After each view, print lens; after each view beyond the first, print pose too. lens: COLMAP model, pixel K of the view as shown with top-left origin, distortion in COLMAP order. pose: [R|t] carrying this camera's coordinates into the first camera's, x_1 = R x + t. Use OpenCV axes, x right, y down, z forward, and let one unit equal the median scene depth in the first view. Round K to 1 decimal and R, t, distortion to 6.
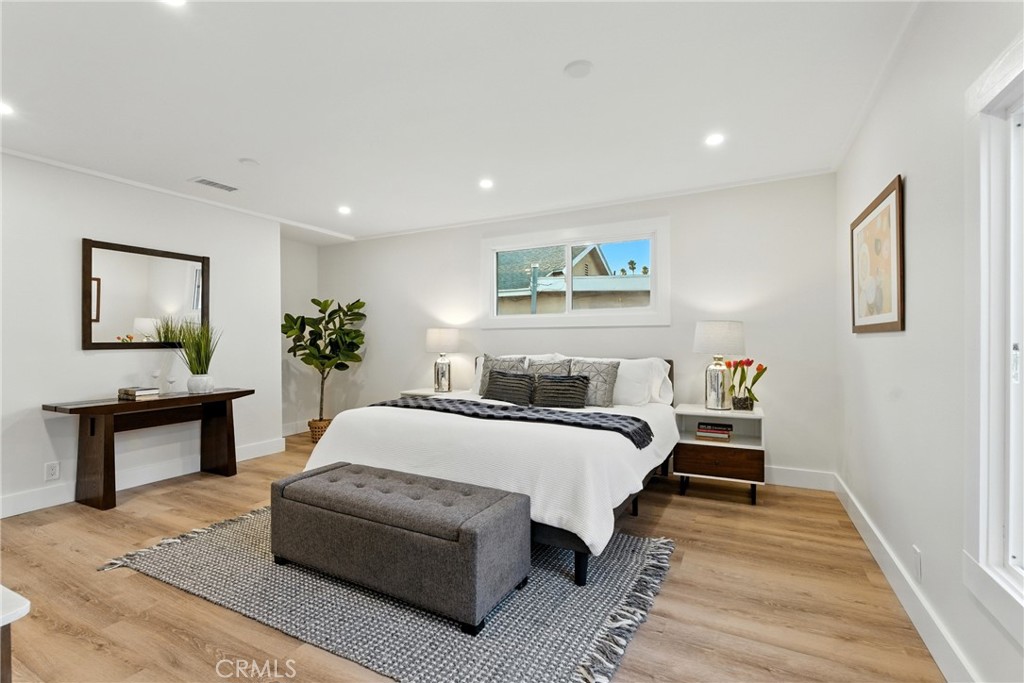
lens RADIAL K [[460.2, 0, 505.4], [0, 460.2, 335.7], [0, 0, 1]] dist [0.000163, 0.000343]
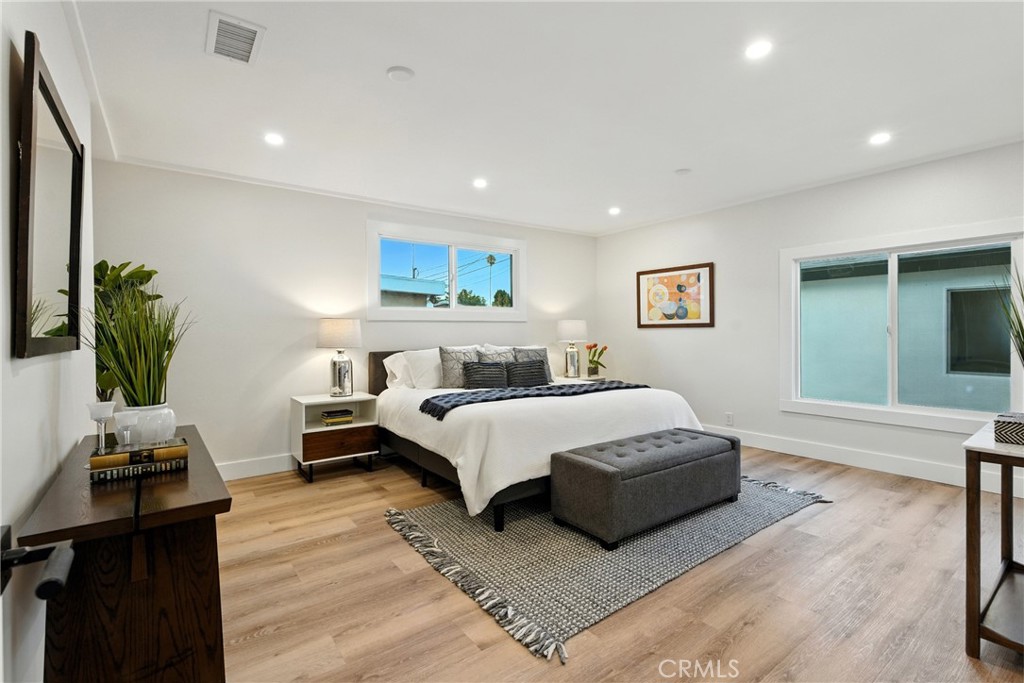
lens RADIAL K [[460.2, 0, 505.4], [0, 460.2, 335.7], [0, 0, 1]] dist [0.000163, 0.000343]
pose [[0.446175, -0.009476, 0.894896, -1.106660], [0.000141, 0.999945, 0.010518, 0.006818], [-0.894946, -0.004566, 0.446151, 0.555816]]
